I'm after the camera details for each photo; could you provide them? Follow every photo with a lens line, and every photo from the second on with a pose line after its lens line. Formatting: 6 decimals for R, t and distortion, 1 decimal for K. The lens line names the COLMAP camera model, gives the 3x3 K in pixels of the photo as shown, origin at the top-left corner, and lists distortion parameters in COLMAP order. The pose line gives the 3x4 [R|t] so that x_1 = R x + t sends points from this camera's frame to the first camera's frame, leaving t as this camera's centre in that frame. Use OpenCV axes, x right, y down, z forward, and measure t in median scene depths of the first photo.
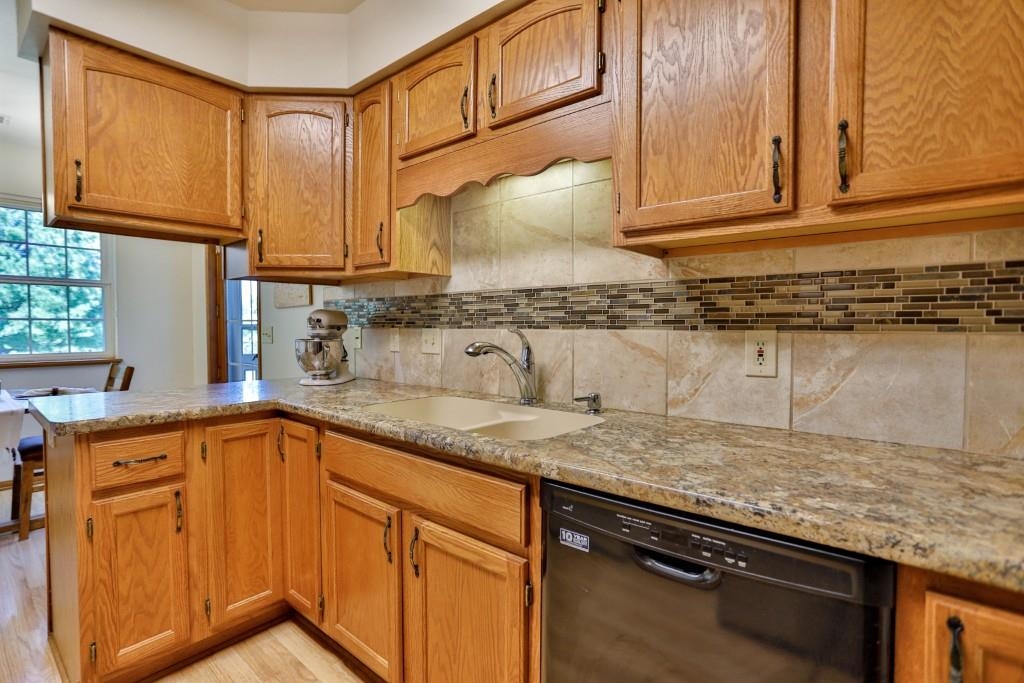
lens RADIAL K [[502.7, 0, 512.0], [0, 502.7, 341.5], [0, 0, 1]] dist [-0.028853, -0.000205]
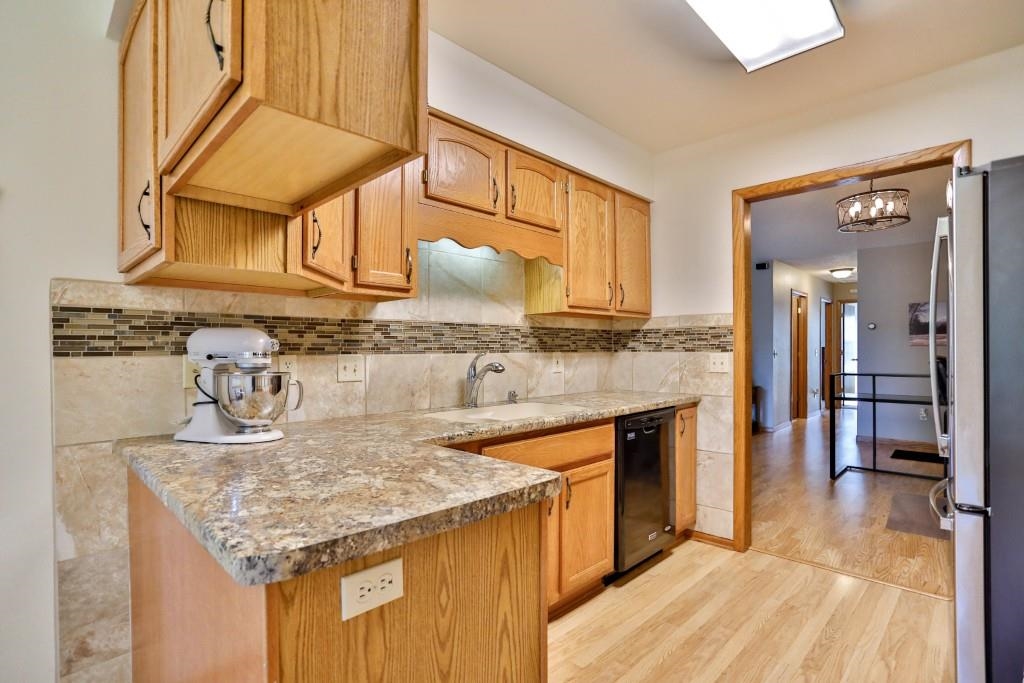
lens RADIAL K [[508.1, 0, 511.8], [0, 508.1, 347.6], [0, 0, 1]] dist [-0.056625, 0.028375]
pose [[0.066357, 0.005733, 0.997779, -1.310352], [0.039769, 0.999174, -0.008386, -0.023127], [-0.997003, 0.040237, 0.066074, 0.766855]]
